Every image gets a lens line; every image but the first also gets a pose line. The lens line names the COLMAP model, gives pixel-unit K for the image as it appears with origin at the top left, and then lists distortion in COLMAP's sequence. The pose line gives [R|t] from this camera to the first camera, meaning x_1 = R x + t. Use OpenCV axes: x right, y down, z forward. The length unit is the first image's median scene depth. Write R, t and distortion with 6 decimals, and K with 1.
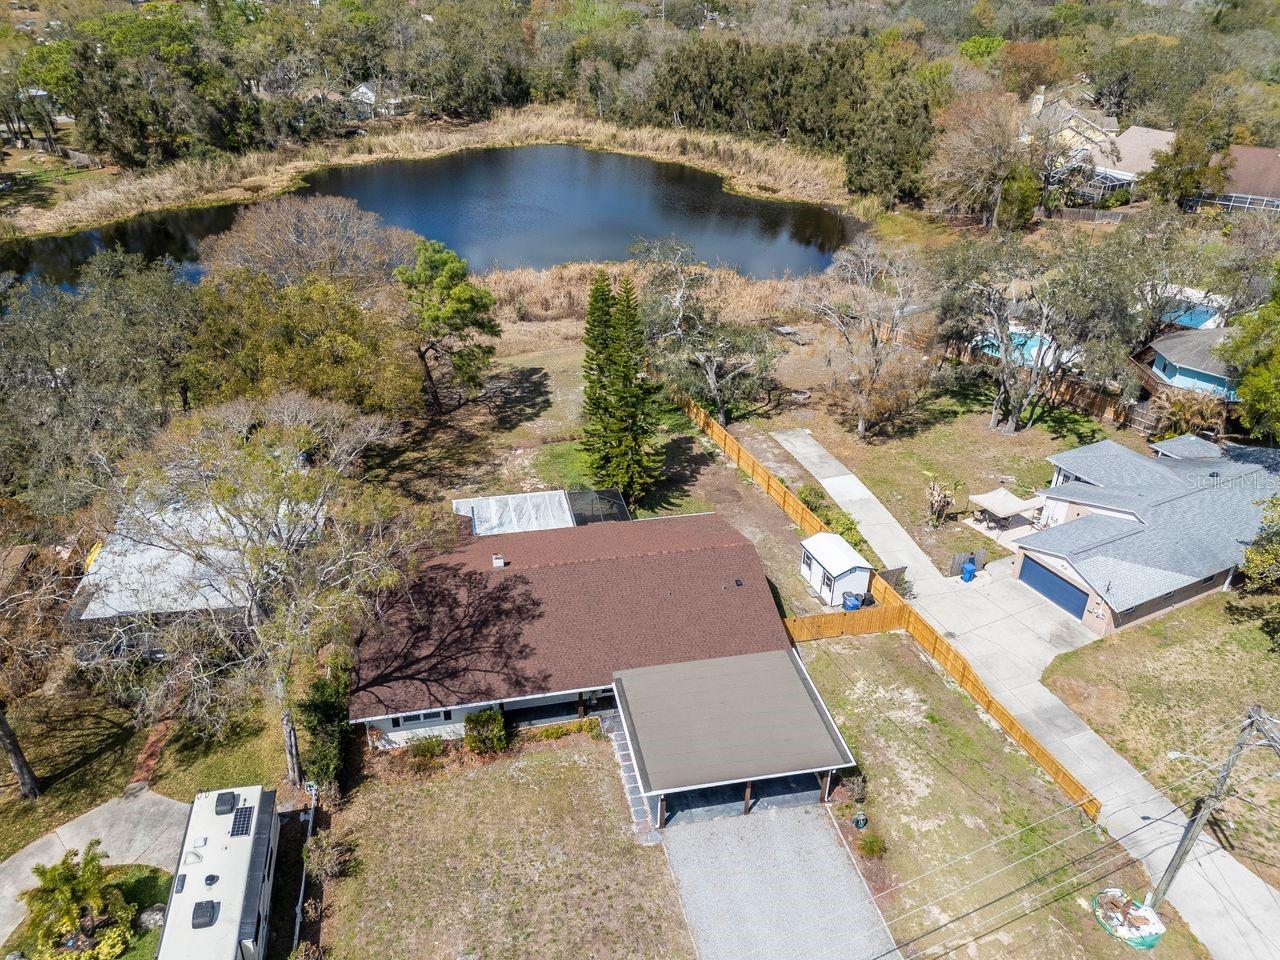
lens RADIAL K [[971.8, 0, 656.9], [0, 971.8, 485.4], [0, 0, 1]] dist [0.057206, -0.058882]
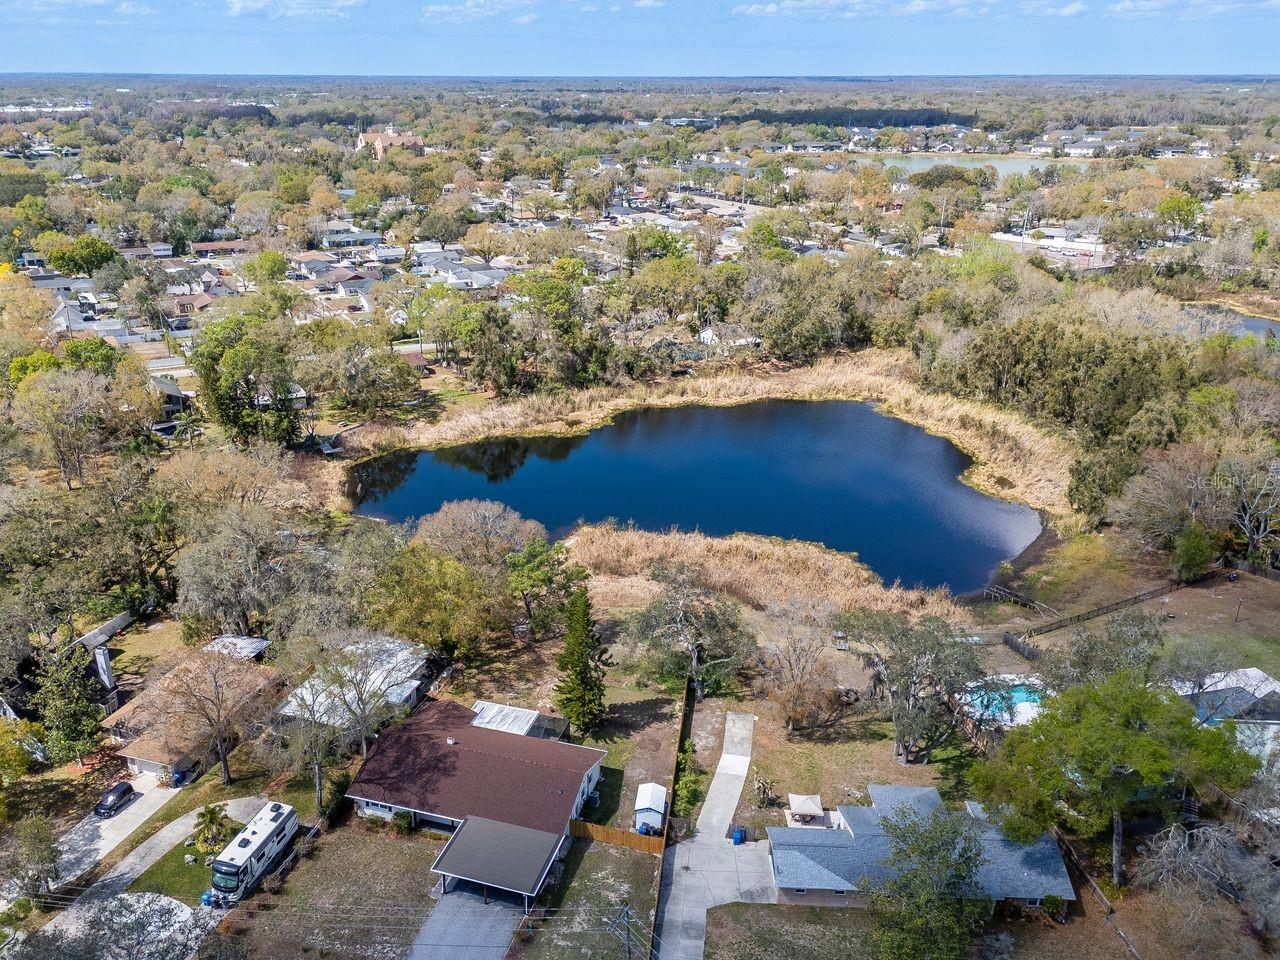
lens RADIAL K [[1101.5, 0, 558.9], [0, 1101.5, 556.1], [0, 0, 1]] dist [0.068614, -0.095859]
pose [[0.851748, 0.197096, -0.485468, 0.607049], [-0.240557, 0.970227, -0.028151, -0.160791], [0.465466, 0.140760, 0.873801, -0.500127]]
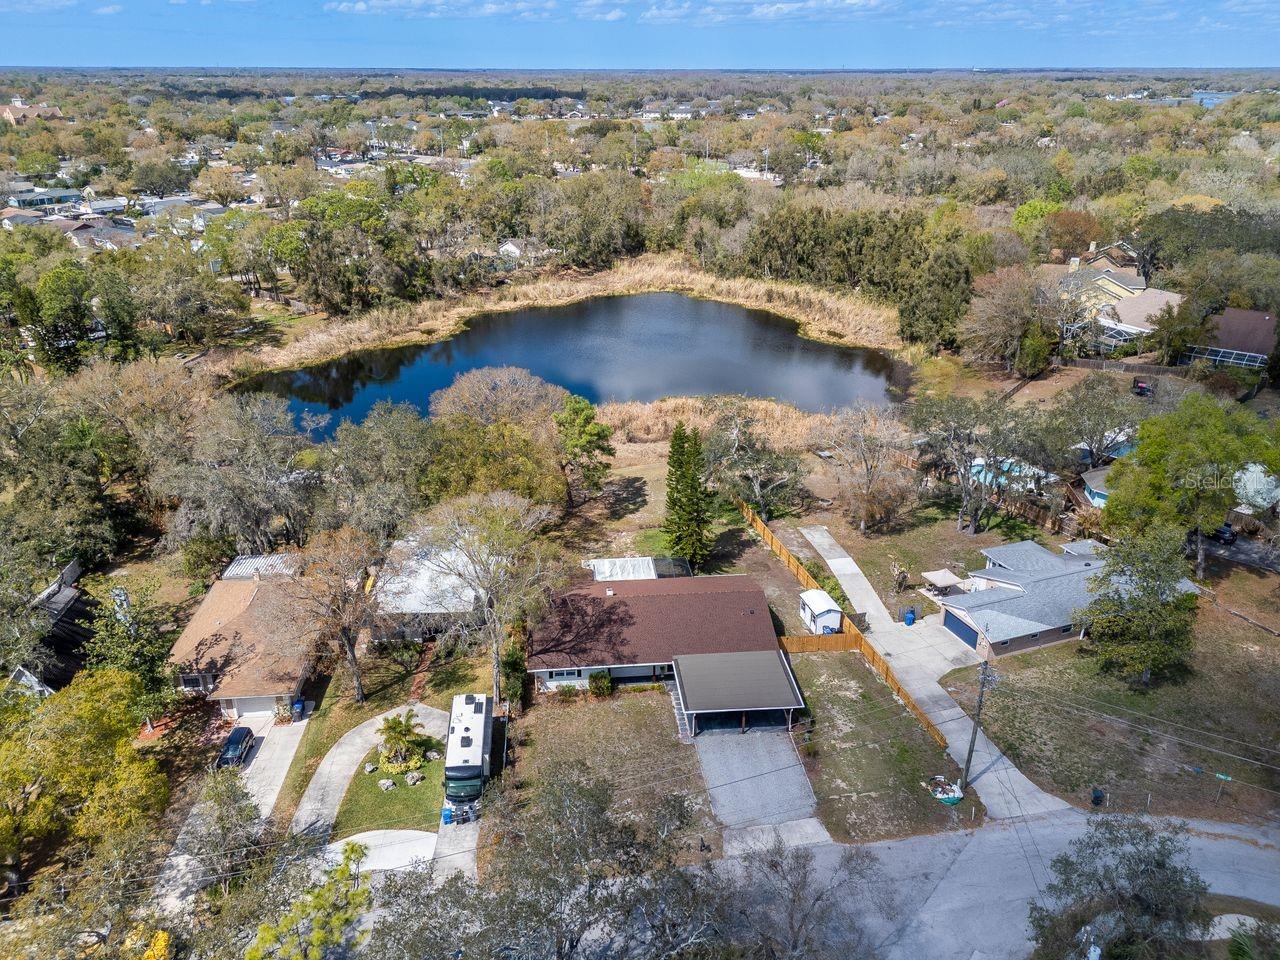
lens RADIAL K [[999.9, 0, 655.2], [0, 999.9, 479.5], [0, 0, 1]] dist [0.061207, -0.072166]
pose [[0.993724, 0.028853, -0.108072, 0.061797], [-0.040935, 0.992943, -0.111301, 0.045713], [0.104098, 0.115026, 0.987893, -0.466158]]
